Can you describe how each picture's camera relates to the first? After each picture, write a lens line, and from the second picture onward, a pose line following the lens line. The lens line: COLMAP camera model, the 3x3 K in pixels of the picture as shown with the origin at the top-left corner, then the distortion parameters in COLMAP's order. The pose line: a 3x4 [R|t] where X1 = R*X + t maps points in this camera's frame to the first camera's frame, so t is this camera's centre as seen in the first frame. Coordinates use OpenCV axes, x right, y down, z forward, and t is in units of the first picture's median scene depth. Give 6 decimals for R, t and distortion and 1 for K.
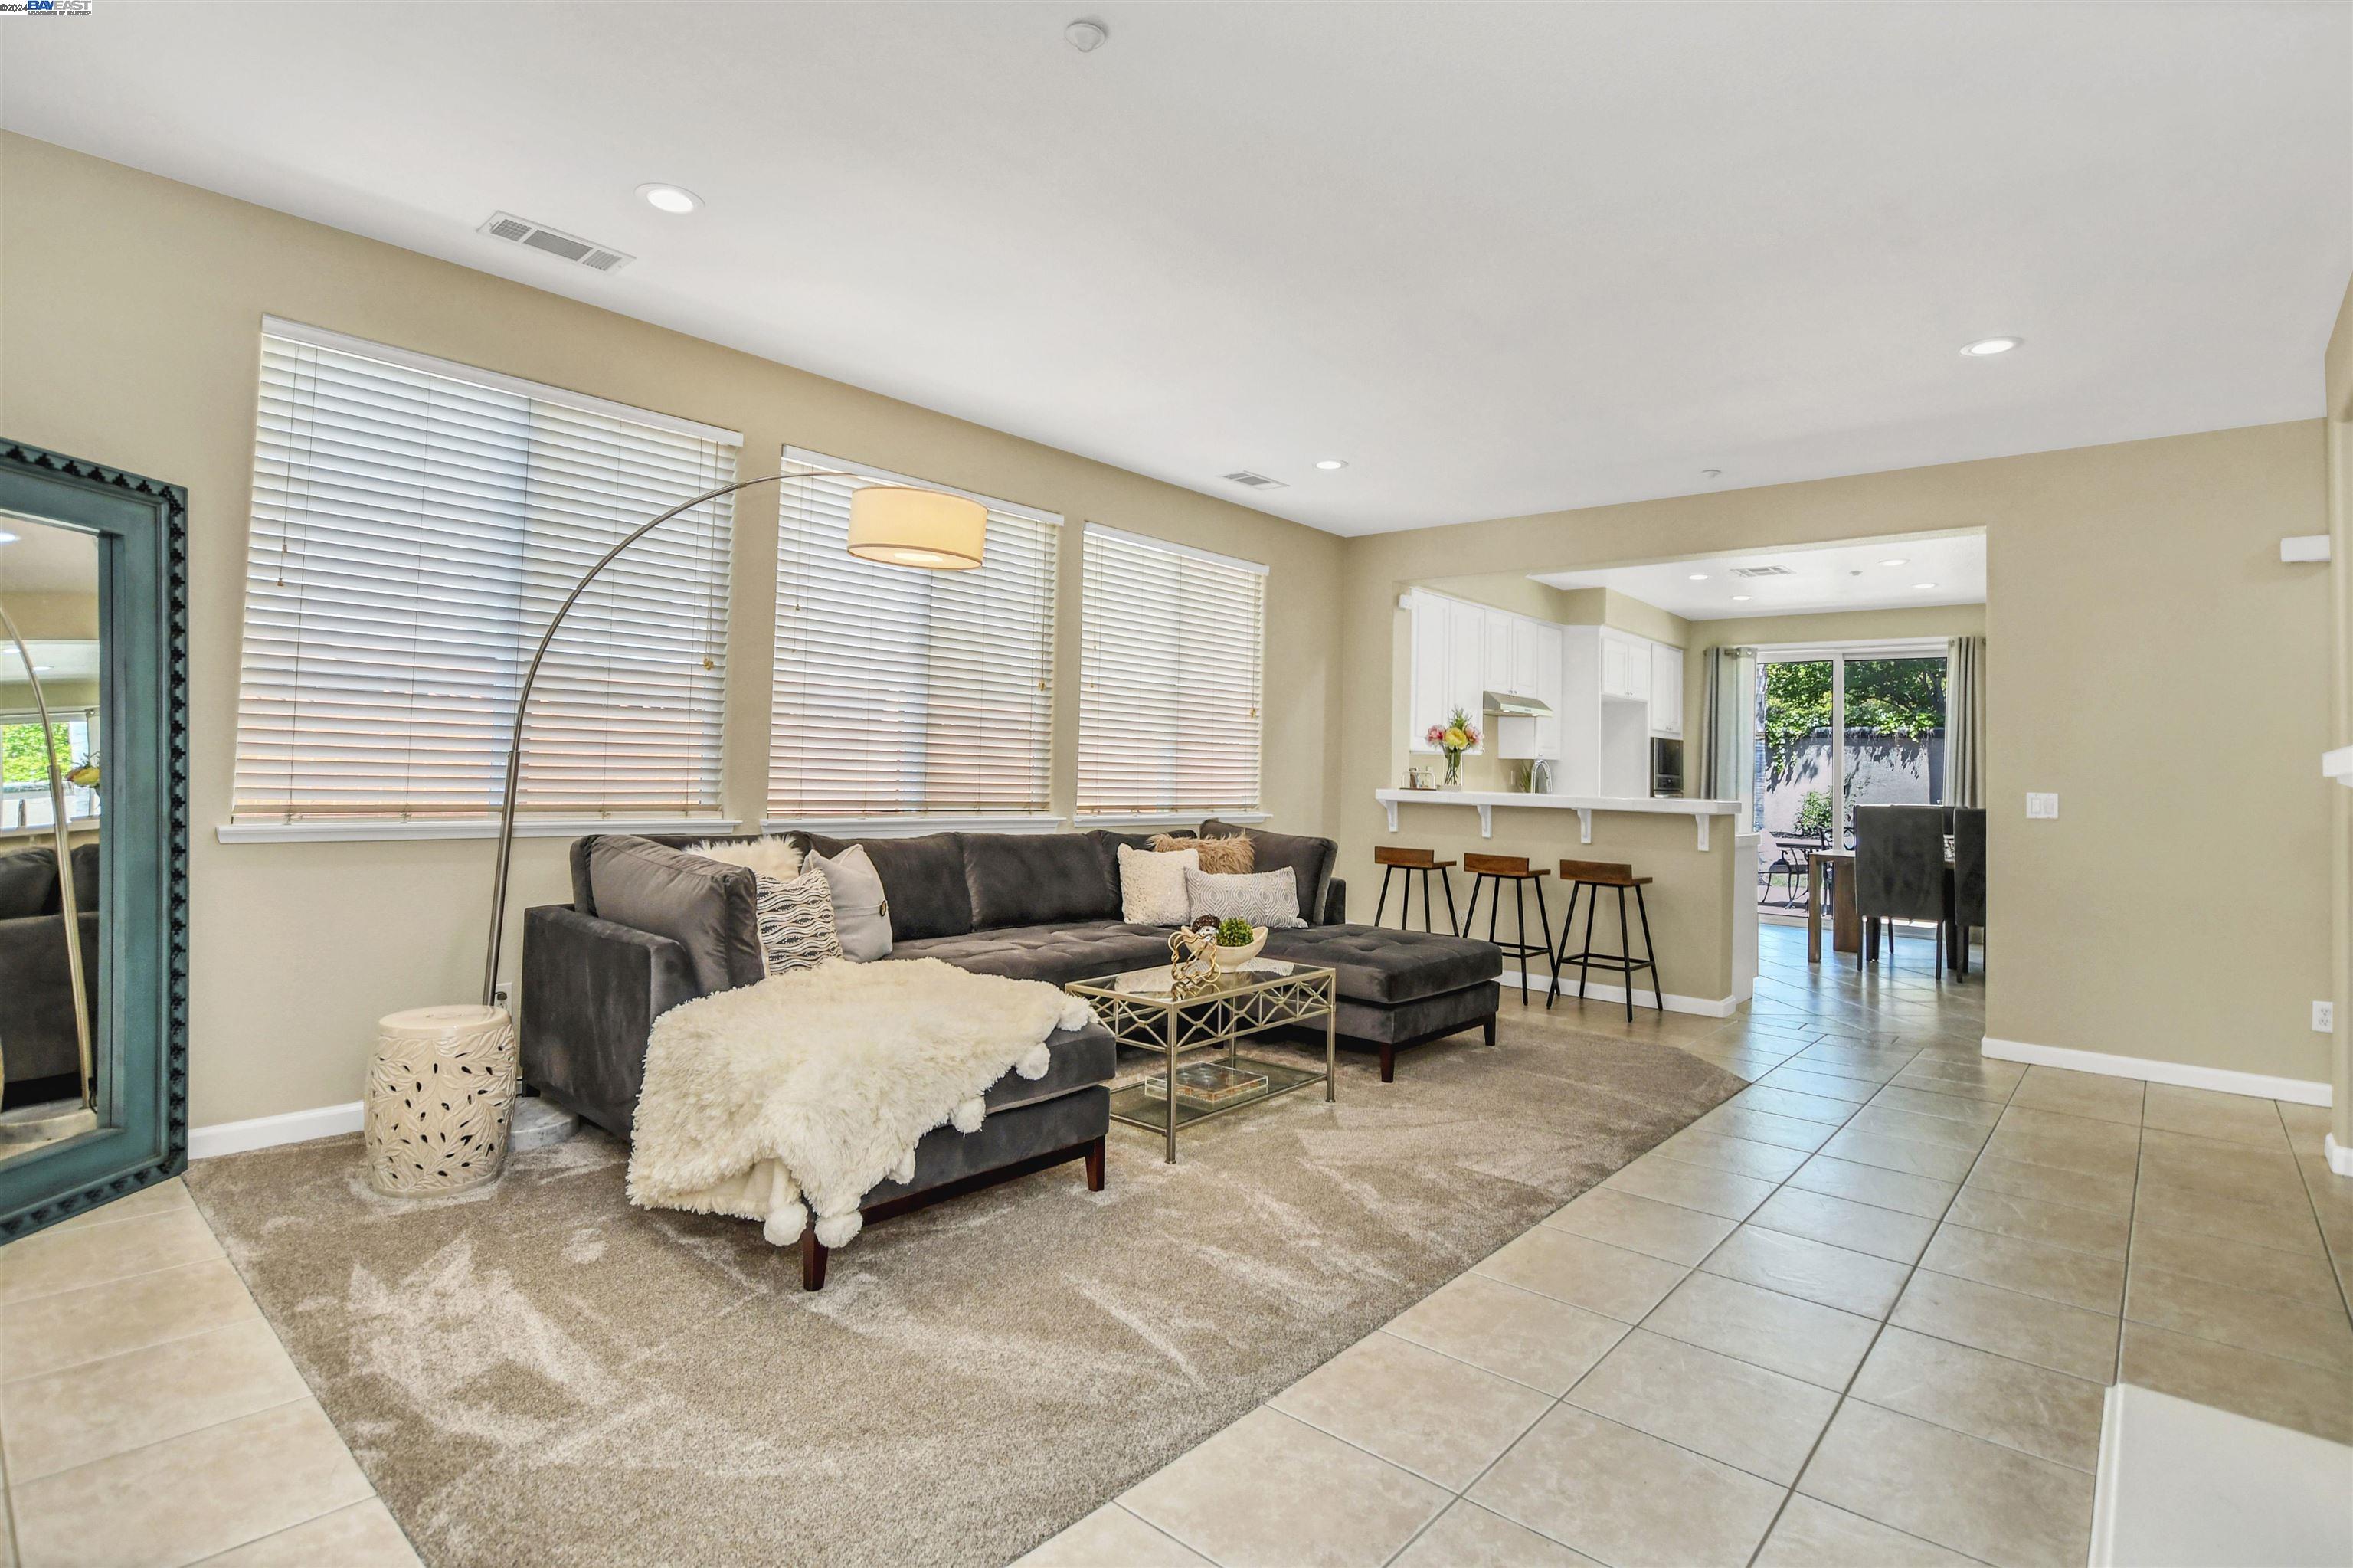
lens RADIAL K [[1167.7, 0, 1165.3], [0, 1167.7, 704.7], [0, 0, 1]] dist [0.002590, -0.000318]
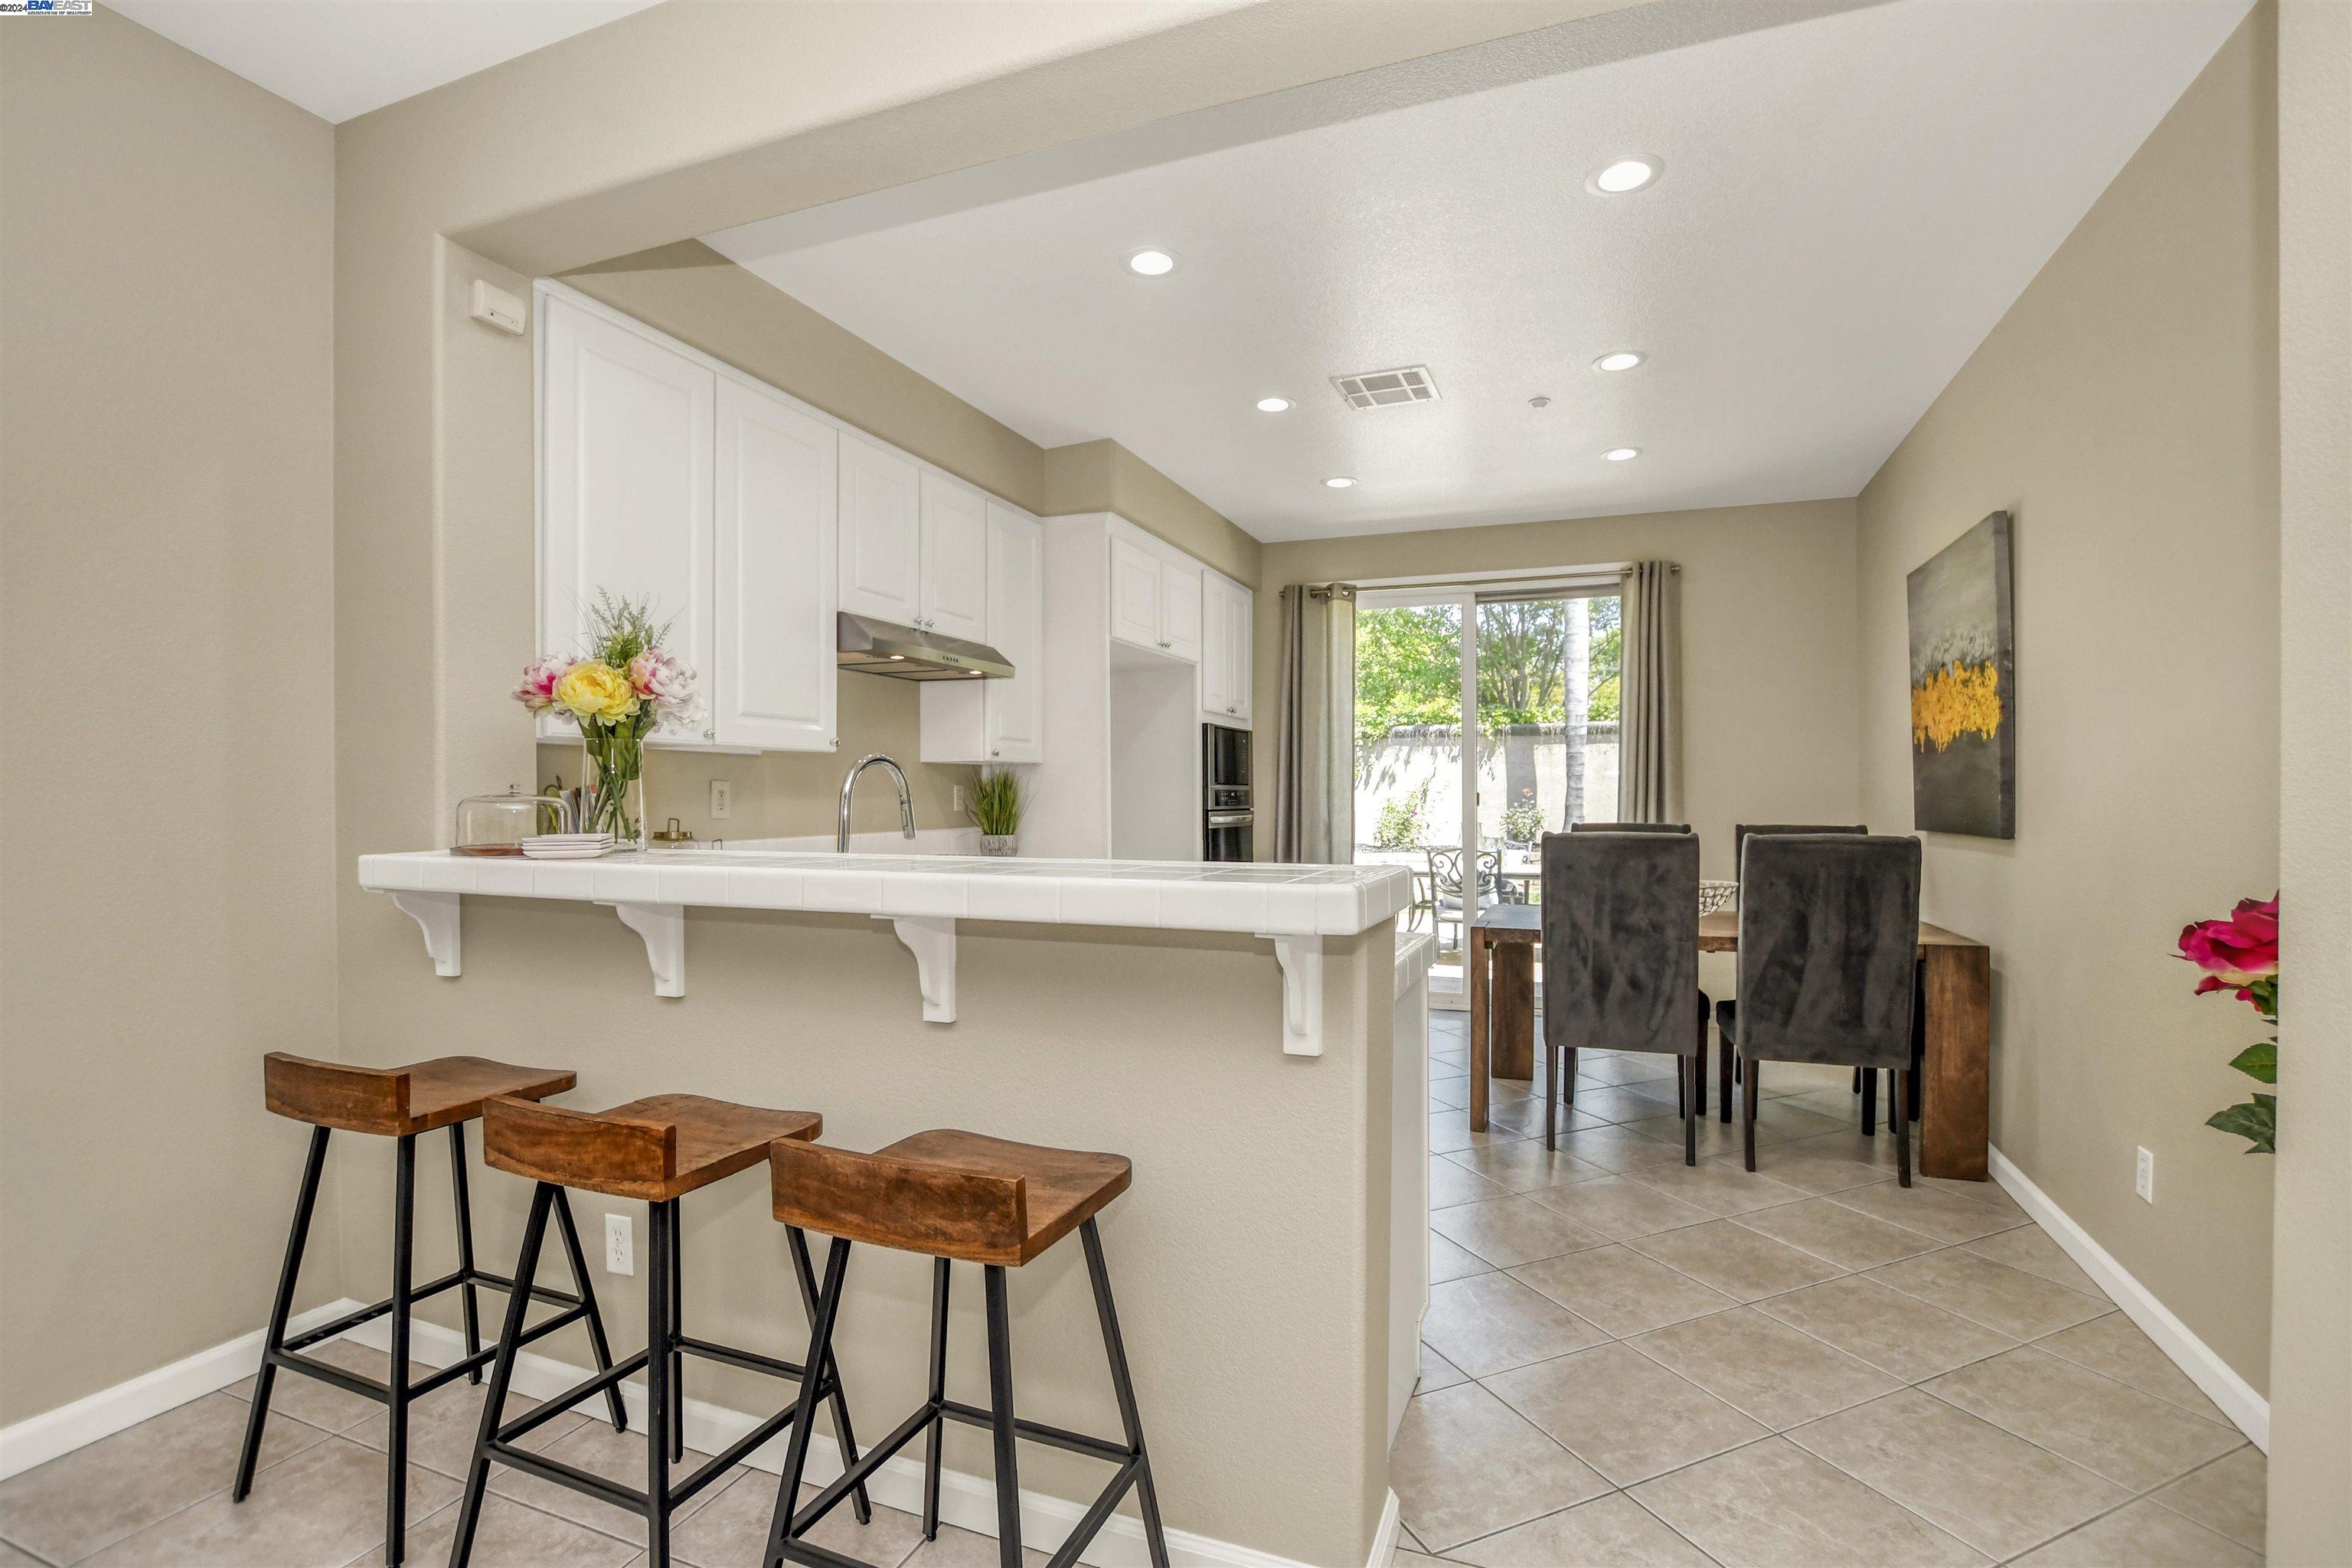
lens RADIAL K [[1093.4, 0, 1187.8], [0, 1093.4, 794.7], [0, 0, 1]] dist [-0.042319, -0.000110]
pose [[0.940214, -0.027446, 0.339477, 0.279470], [0.004918, 0.997738, 0.067043, 0.034826], [-0.340549, -0.061365, 0.938222, 0.607998]]
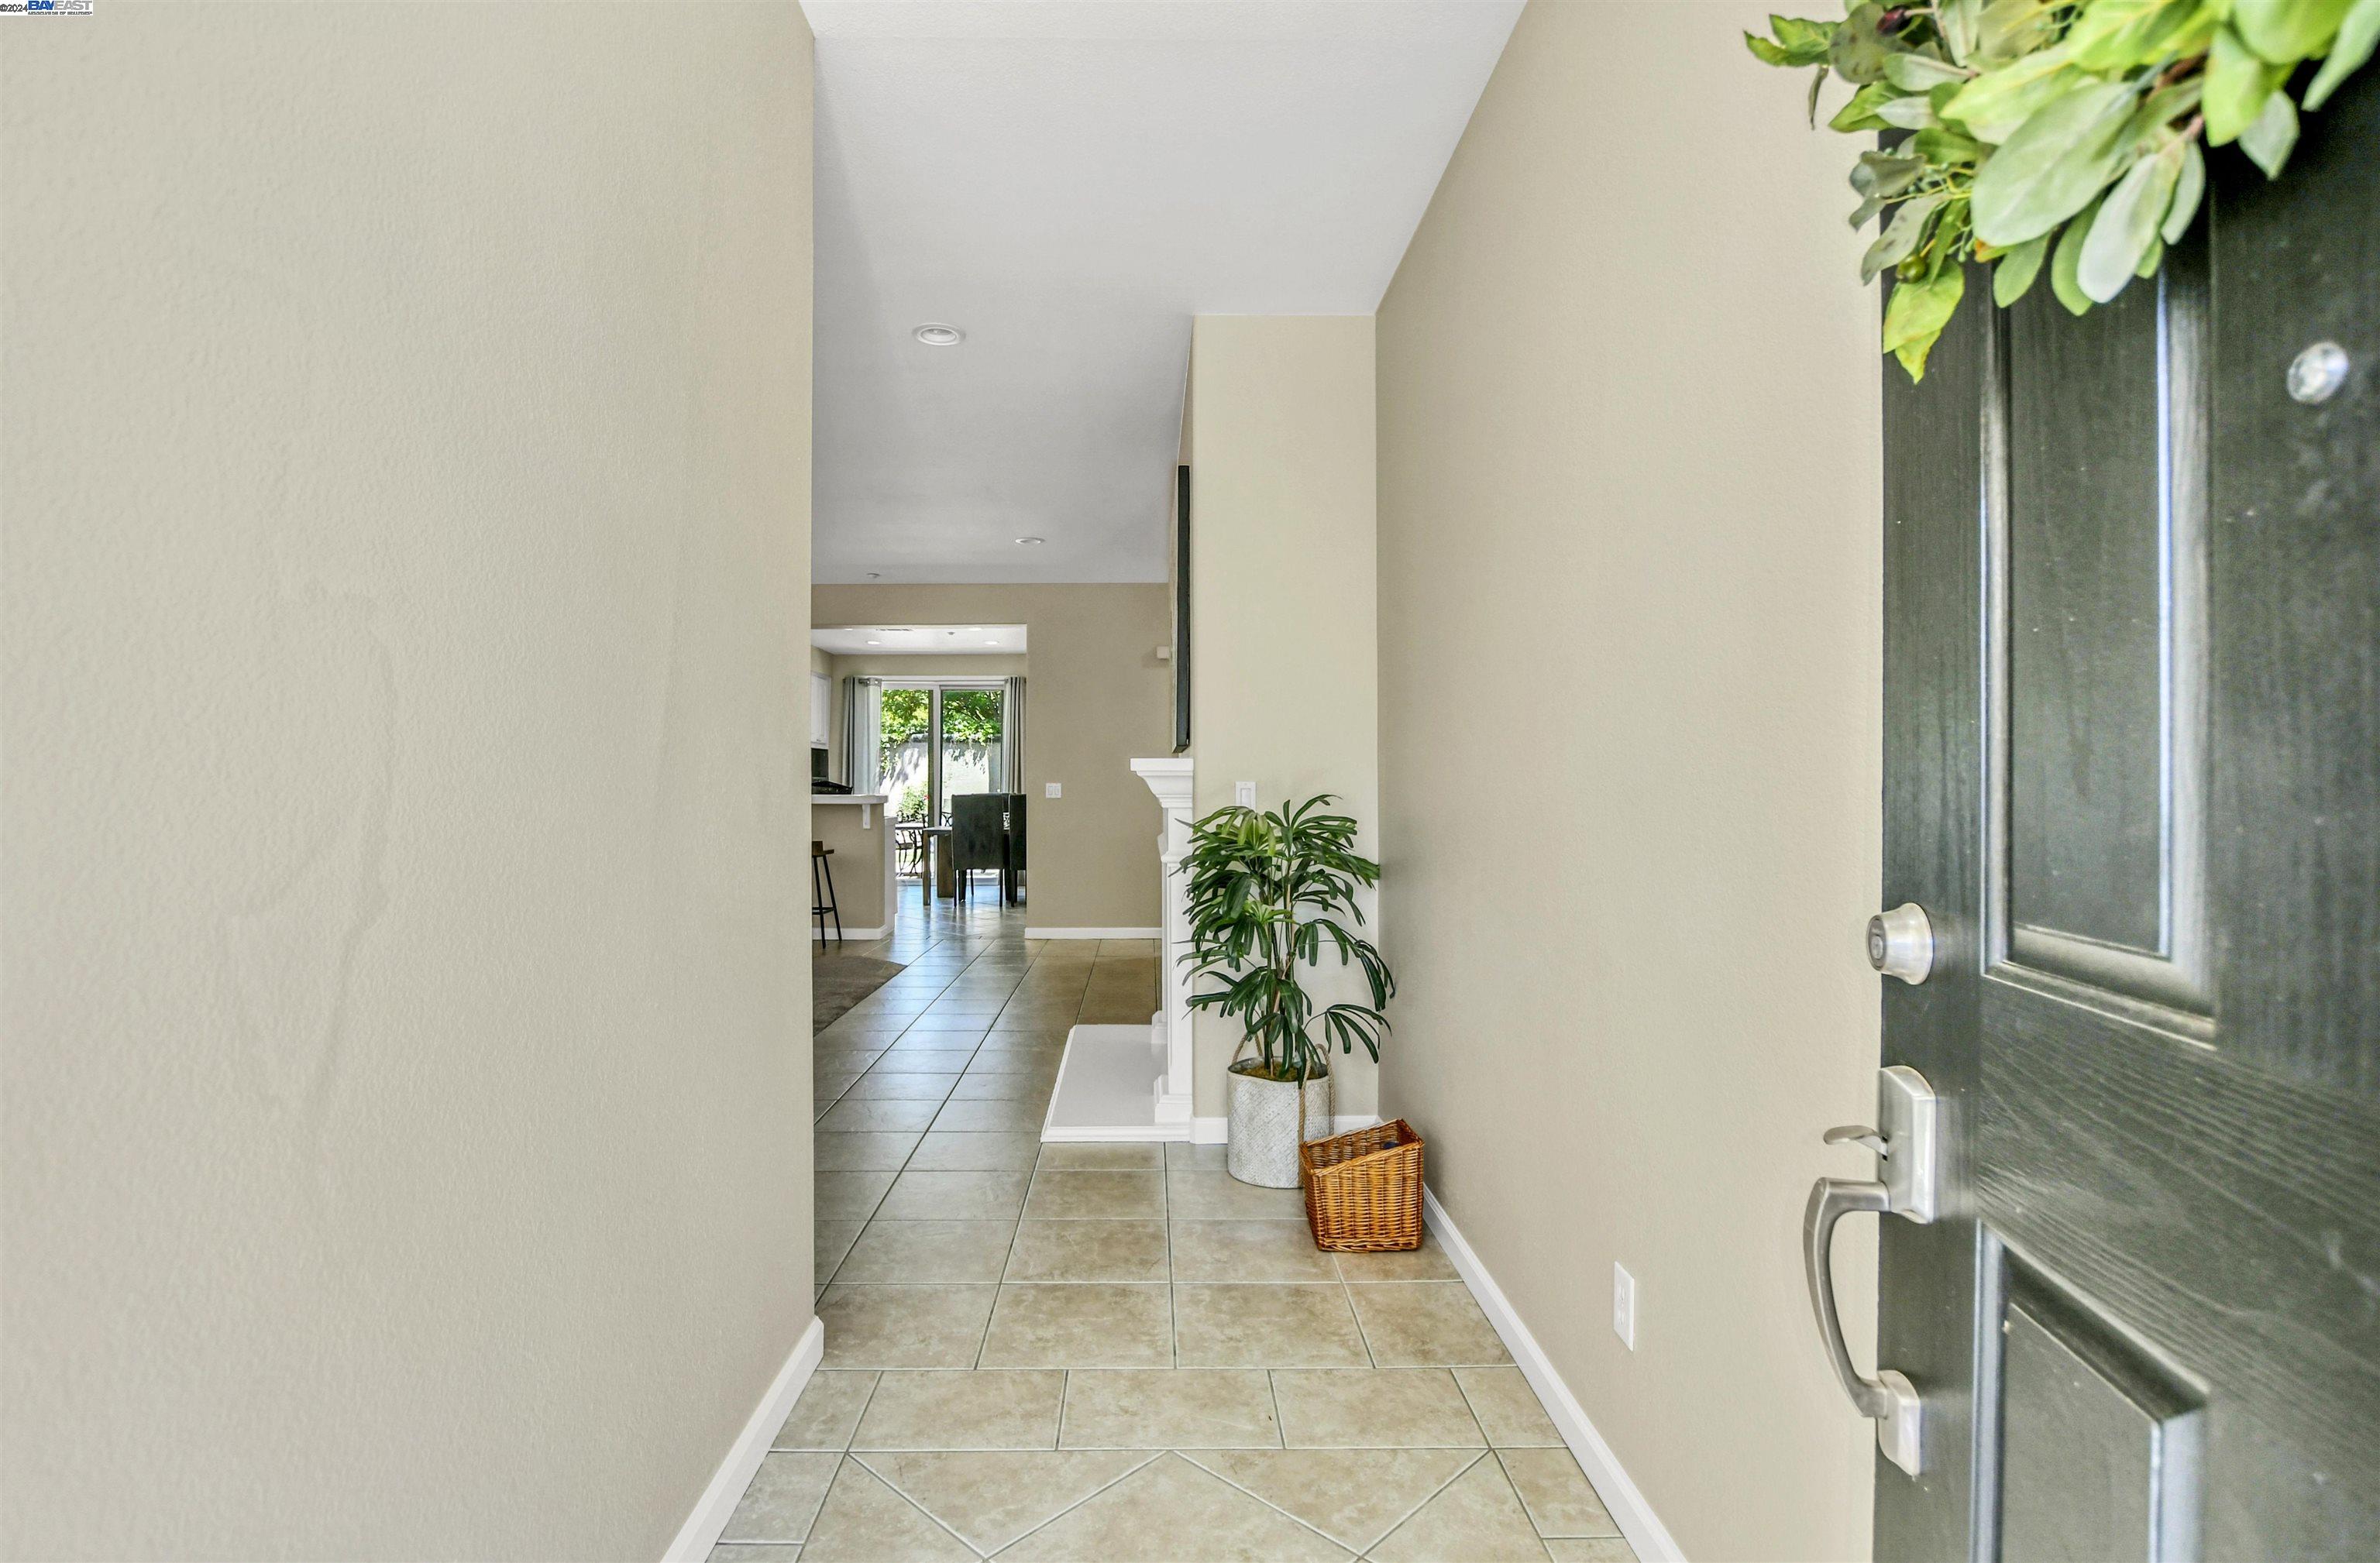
lens RADIAL K [[1175.8, 0, 1190.0], [0, 1175.8, 781.5], [0, 0, 1]] dist [0.000272, 0.000000]
pose [[0.731517, -0.033098, 0.681019, -0.171747], [-0.010759, 0.998136, 0.060067, -0.018325], [-0.681738, -0.051267, 0.729798, -0.242442]]
